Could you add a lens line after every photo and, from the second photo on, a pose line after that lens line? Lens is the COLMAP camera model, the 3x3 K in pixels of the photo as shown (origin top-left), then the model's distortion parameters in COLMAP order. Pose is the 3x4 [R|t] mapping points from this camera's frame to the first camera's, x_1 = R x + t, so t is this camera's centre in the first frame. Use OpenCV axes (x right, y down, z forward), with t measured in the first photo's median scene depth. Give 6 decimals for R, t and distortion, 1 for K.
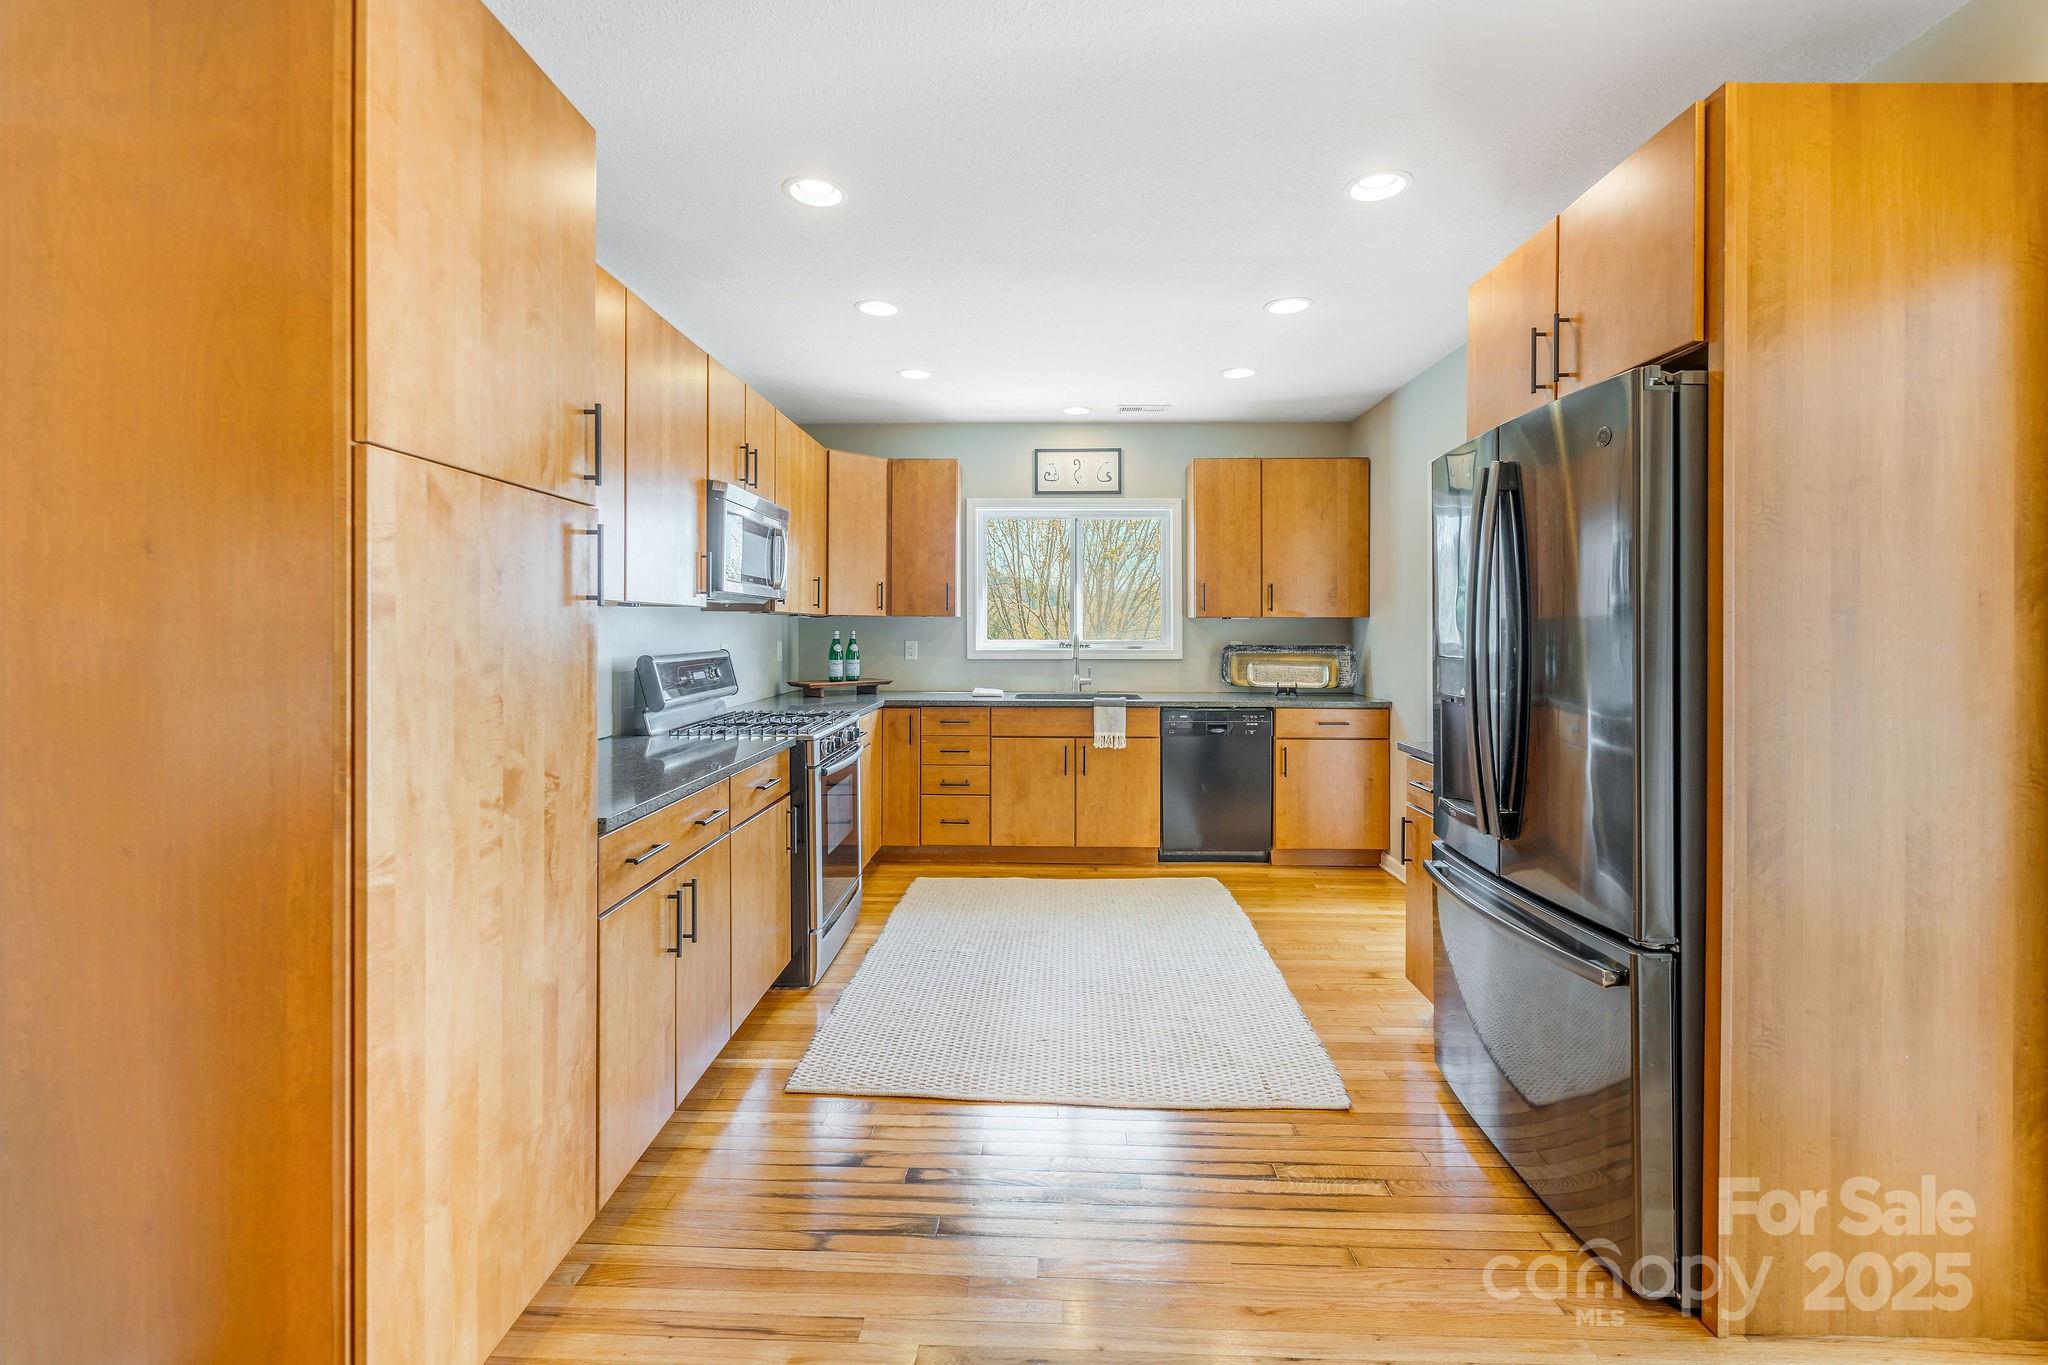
lens RADIAL K [[855.3, 0, 1024.2], [0, 855.3, 635.7], [0, 0, 1]] dist [0.005909, -0.001979]
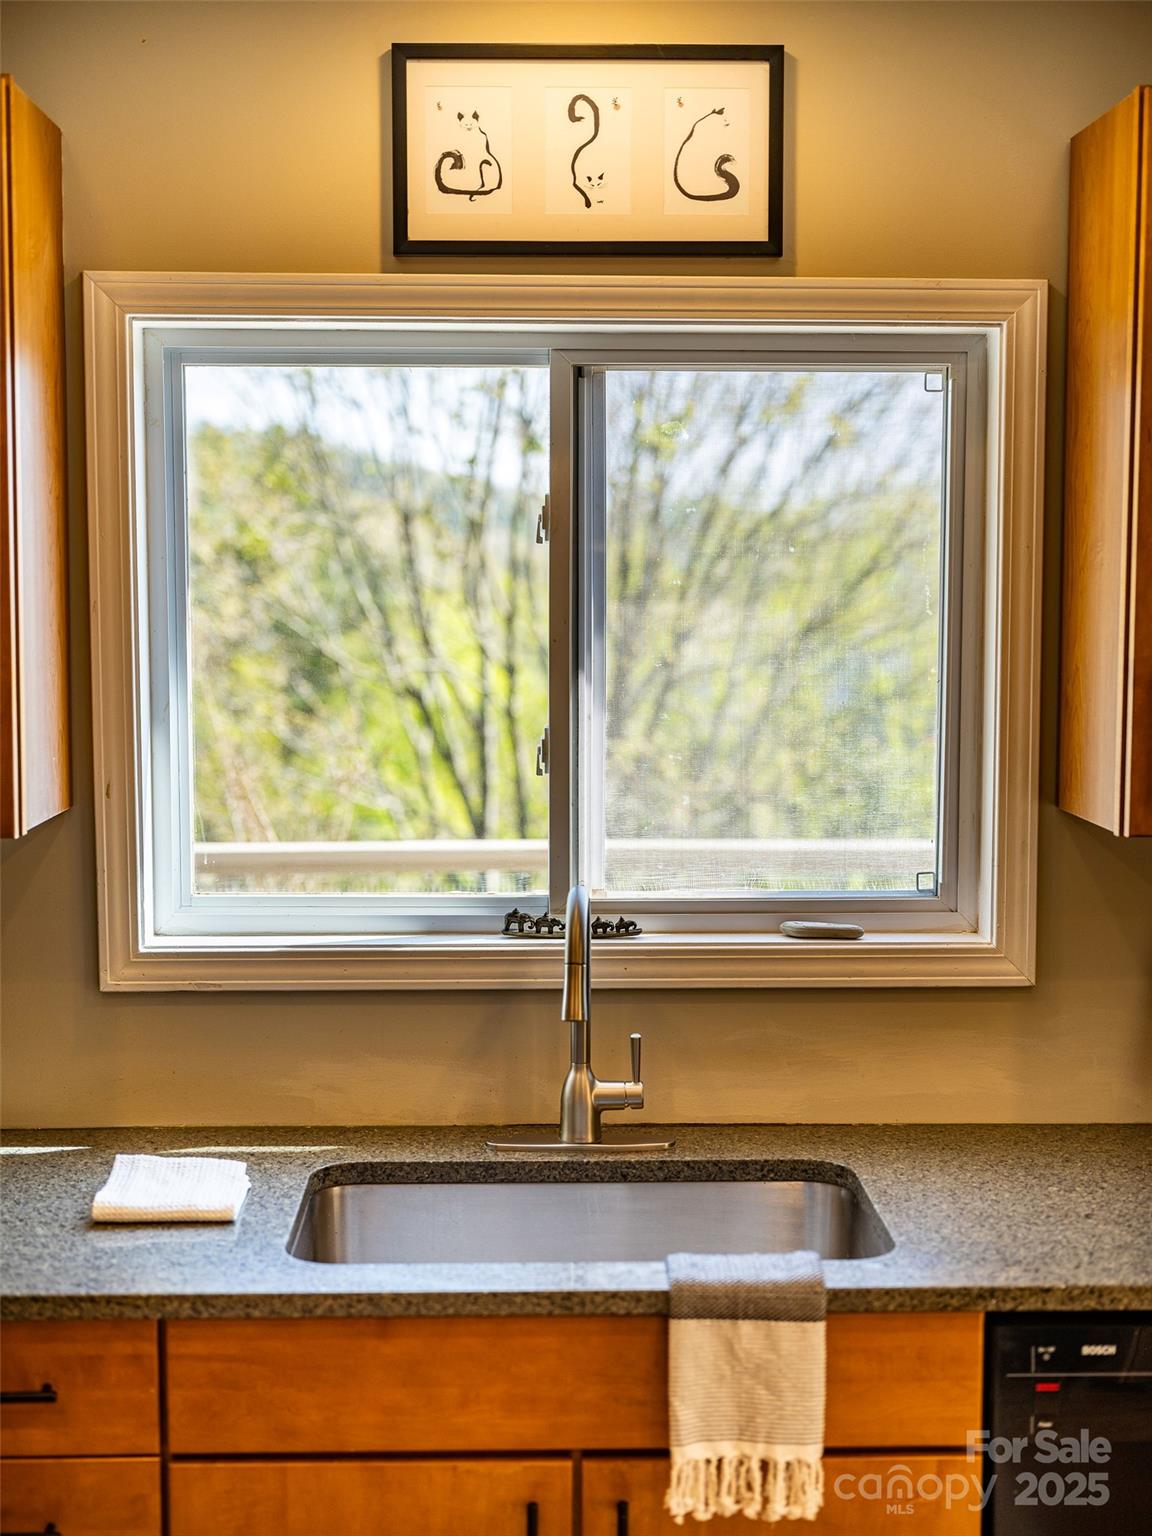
lens RADIAL K [[1995.8, 0, 574.1], [0, 1995.8, 767.2], [0, 0, 1]] dist [-0.011239, 0.000000]
pose [[0.998298, -0.006384, 0.057963, 0.031577], [0.000870, 0.995509, 0.094666, -0.092323], [-0.058308, -0.094455, 0.993820, 0.531072]]
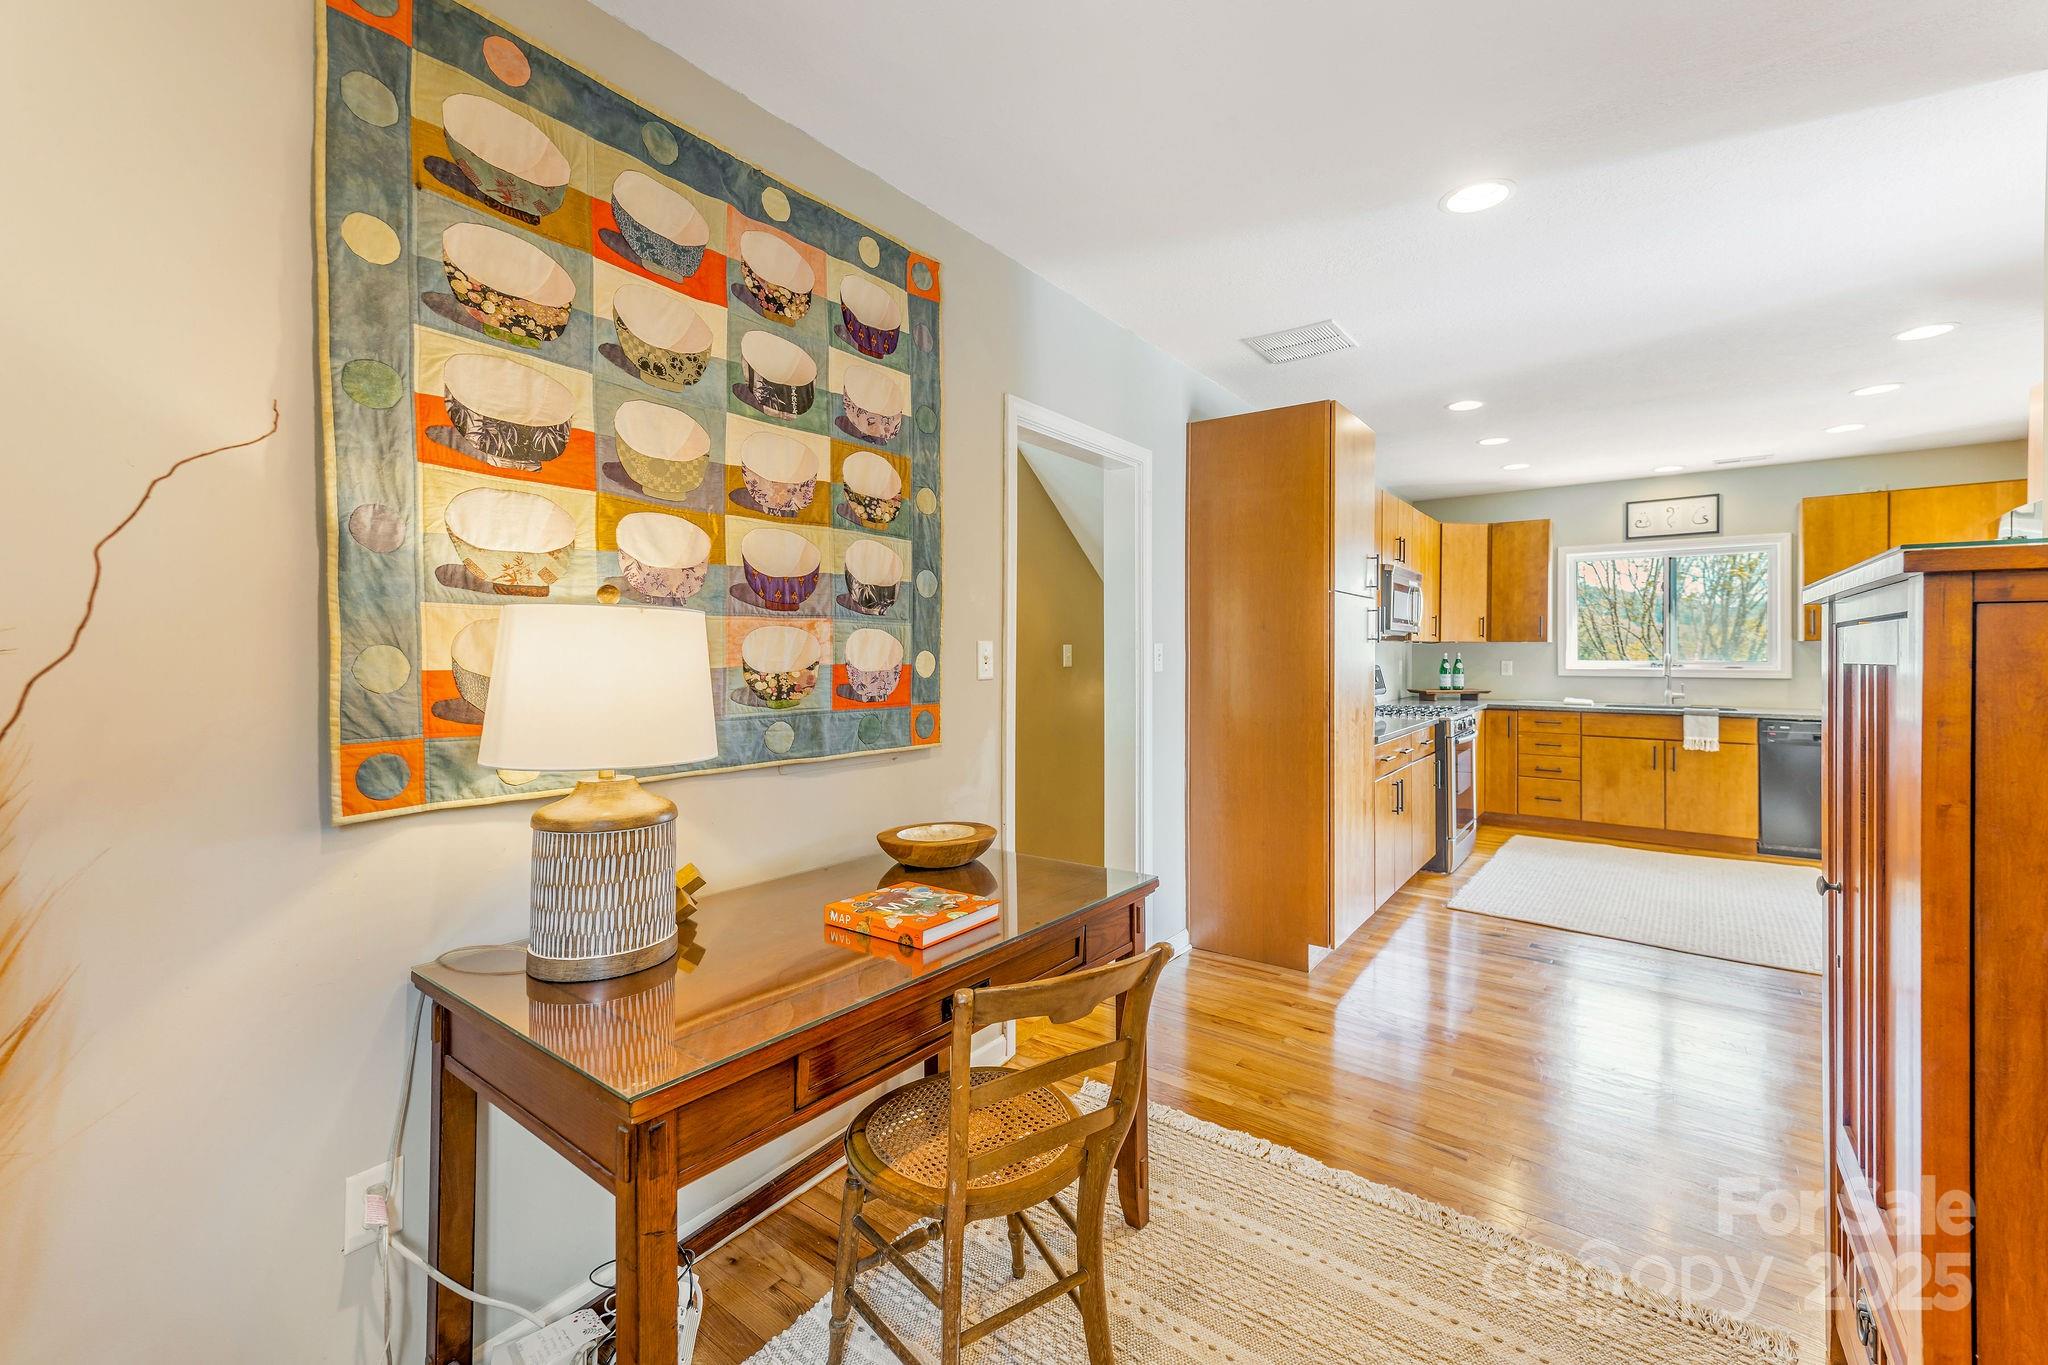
lens RADIAL K [[855.3, 0, 1003.2], [0, 855.3, 655.6], [0, 0, 1]] dist [0.005909, -0.001979]
pose [[0.808604, 0.002031, -0.588350, 0.015981], [-0.002875, 0.999996, -0.000499, 0.001179], [0.588347, 0.002095, 0.808606, -0.547001]]
